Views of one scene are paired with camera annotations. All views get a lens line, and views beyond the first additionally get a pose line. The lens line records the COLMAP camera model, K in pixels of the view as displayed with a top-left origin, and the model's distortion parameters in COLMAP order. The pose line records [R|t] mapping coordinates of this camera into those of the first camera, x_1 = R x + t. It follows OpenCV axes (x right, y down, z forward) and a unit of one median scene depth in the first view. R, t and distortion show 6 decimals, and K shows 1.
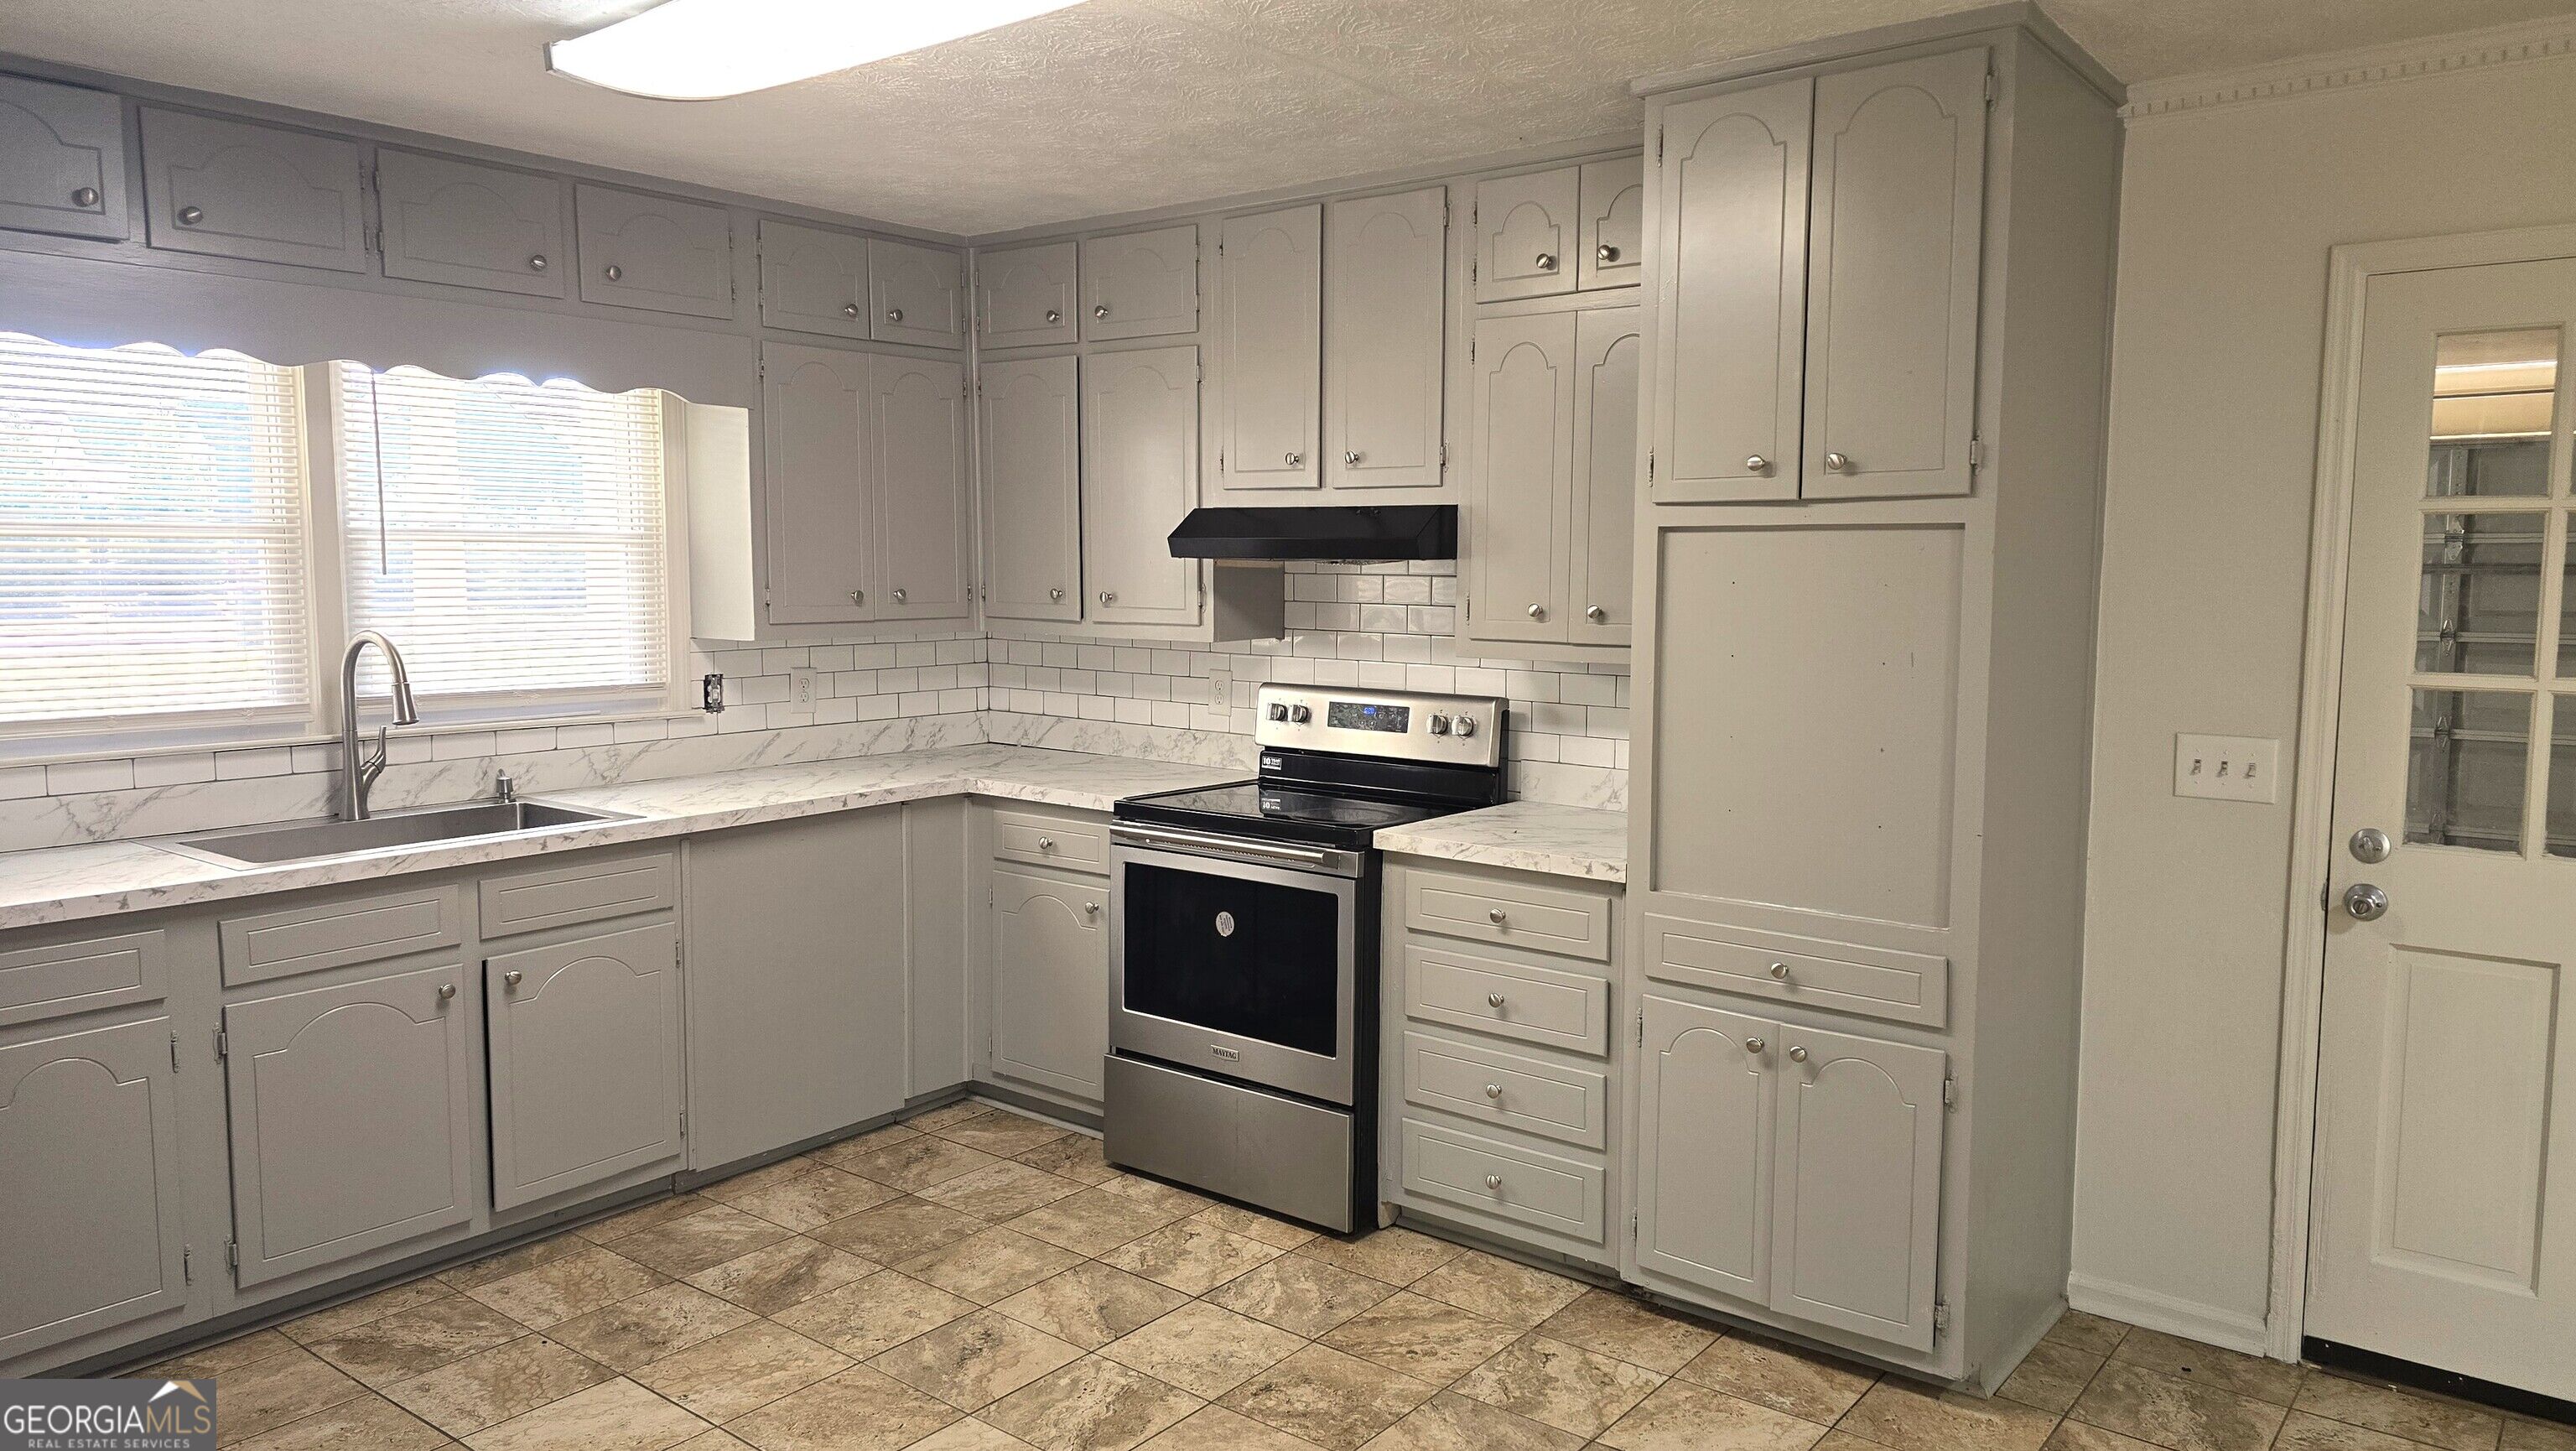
lens RADIAL K [[1731.8, 0, 1345.3], [0, 1731.8, 705.1], [0, 0, 1]] dist [0.046671, -0.026199]
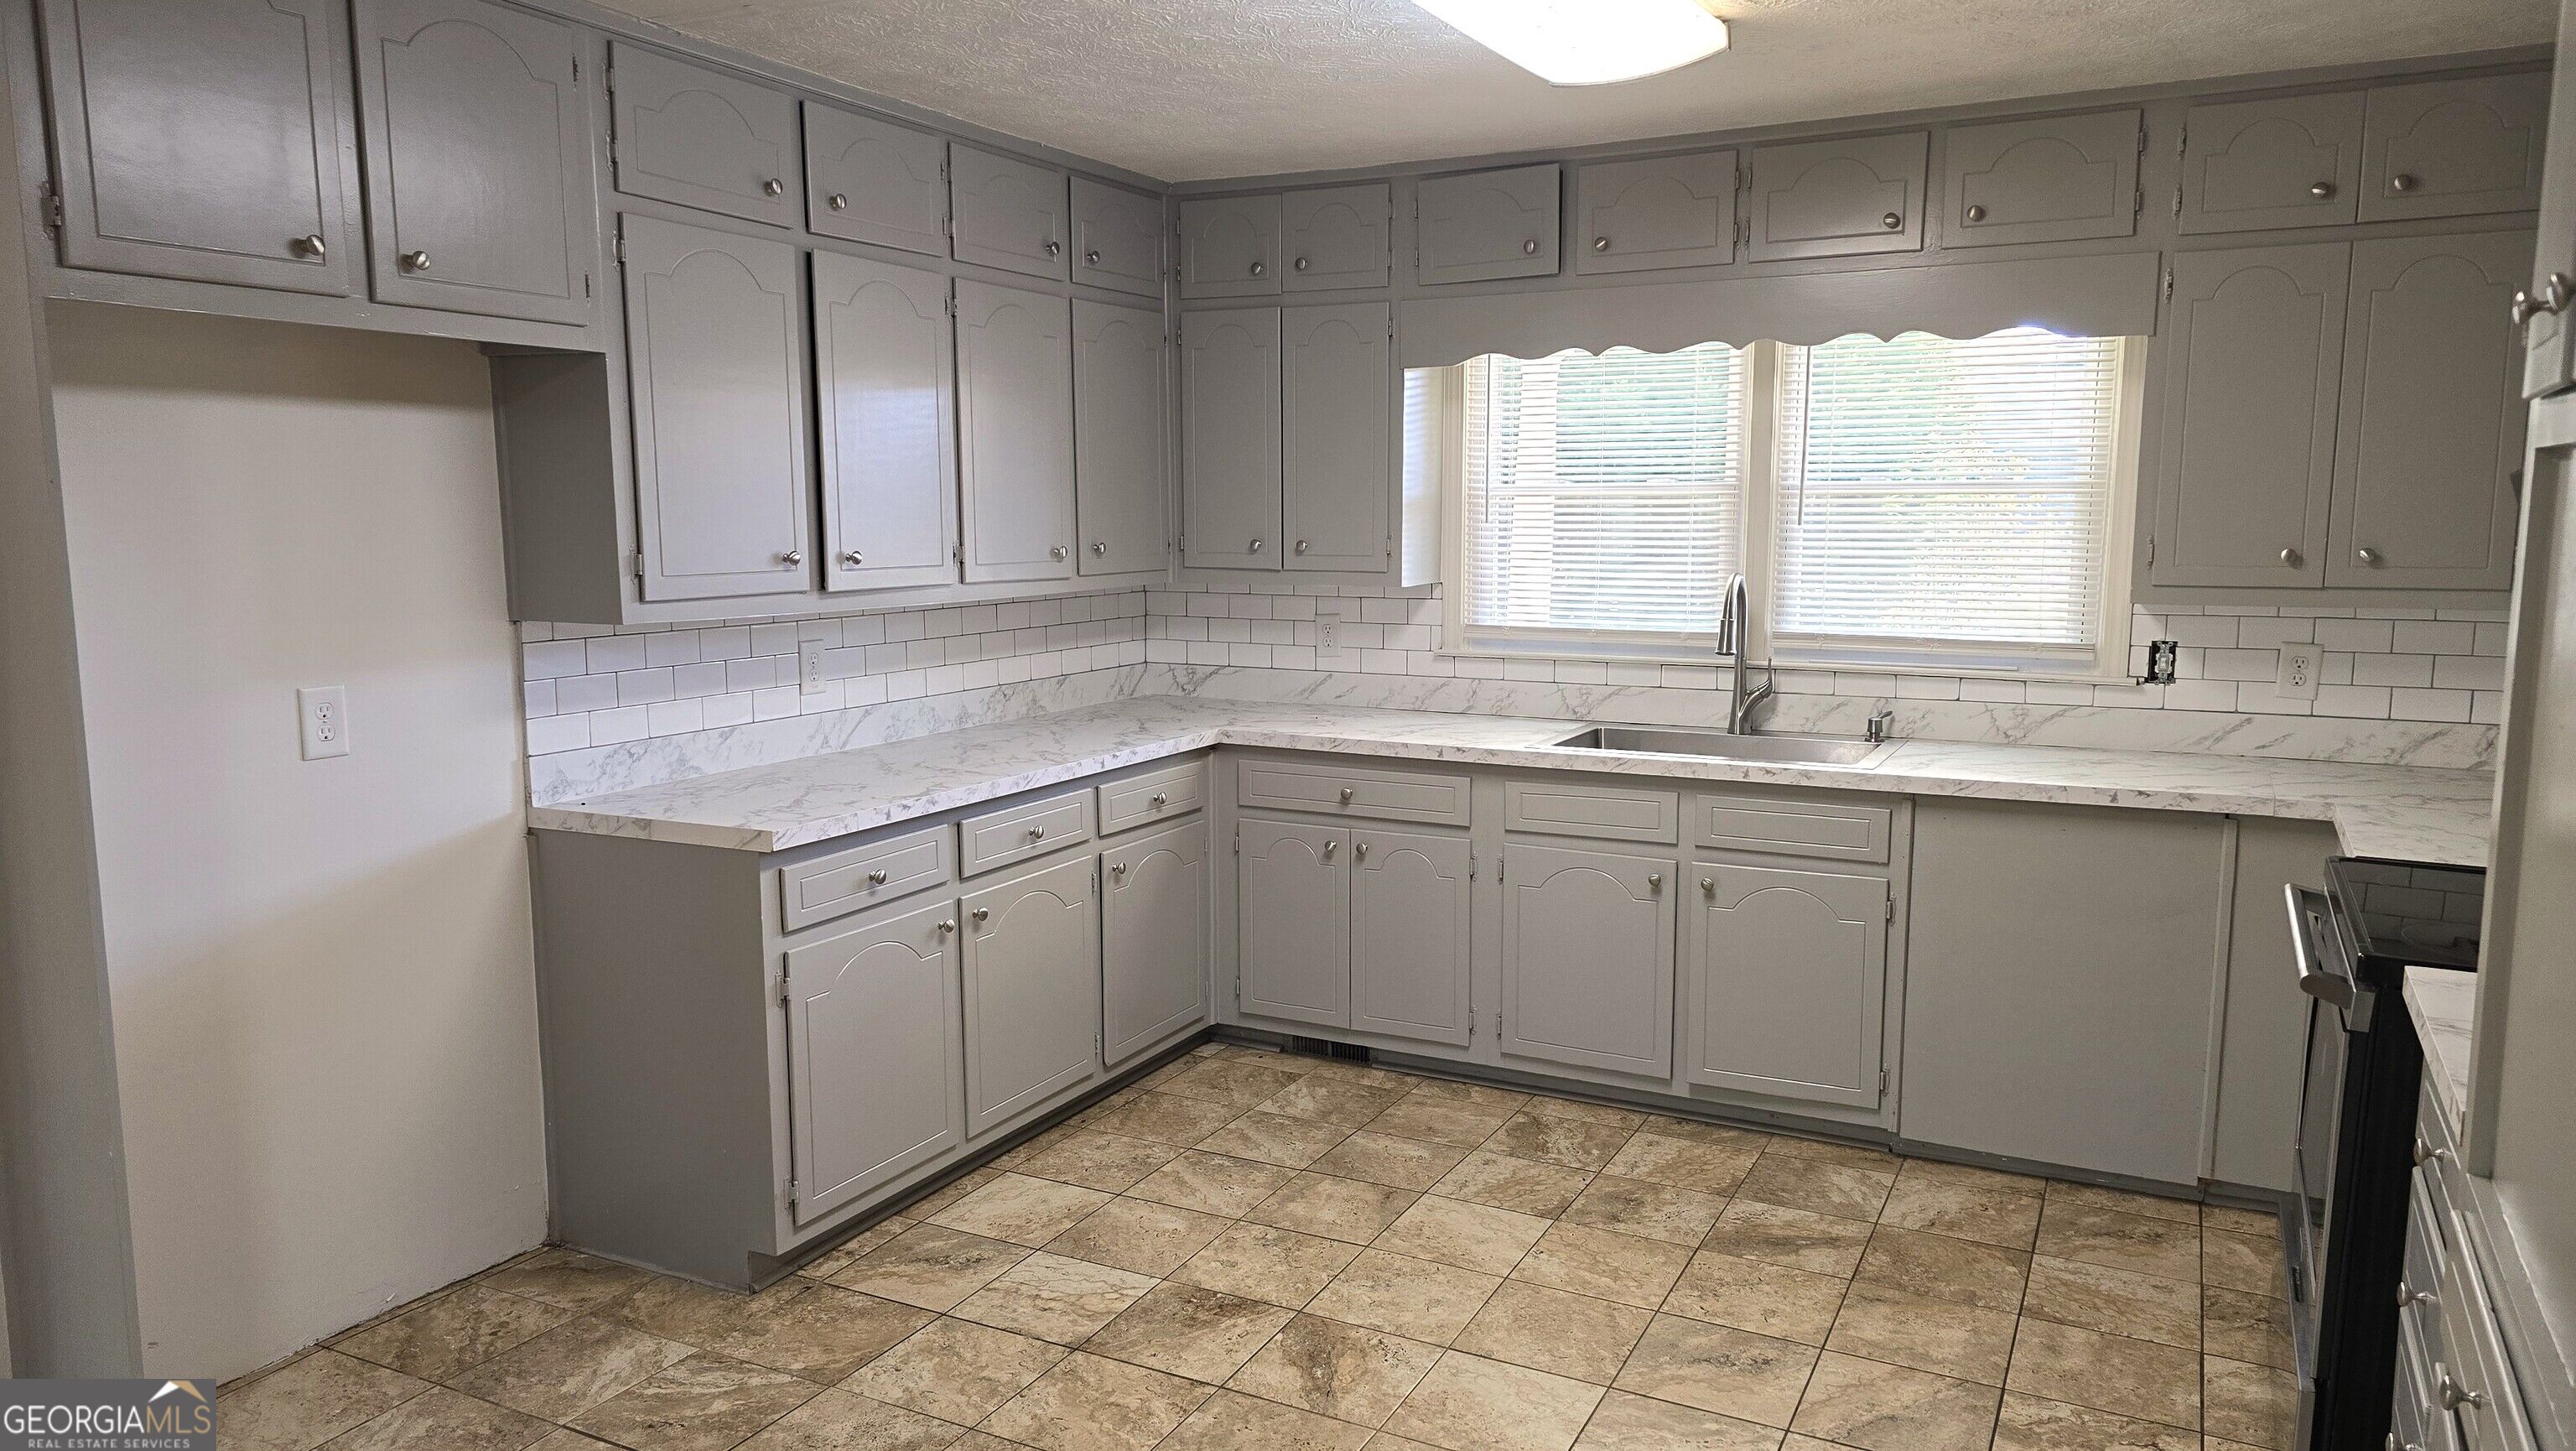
lens RADIAL K [[1731.8, 0, 1293.0], [0, 1731.8, 738.0], [0, 0, 1]] dist [0.046671, -0.026199]
pose [[0.170654, 0.127087, -0.977101, 0.523755], [-0.083823, 0.989925, 0.114115, -0.040116], [0.981759, 0.062429, 0.179588, 0.496062]]
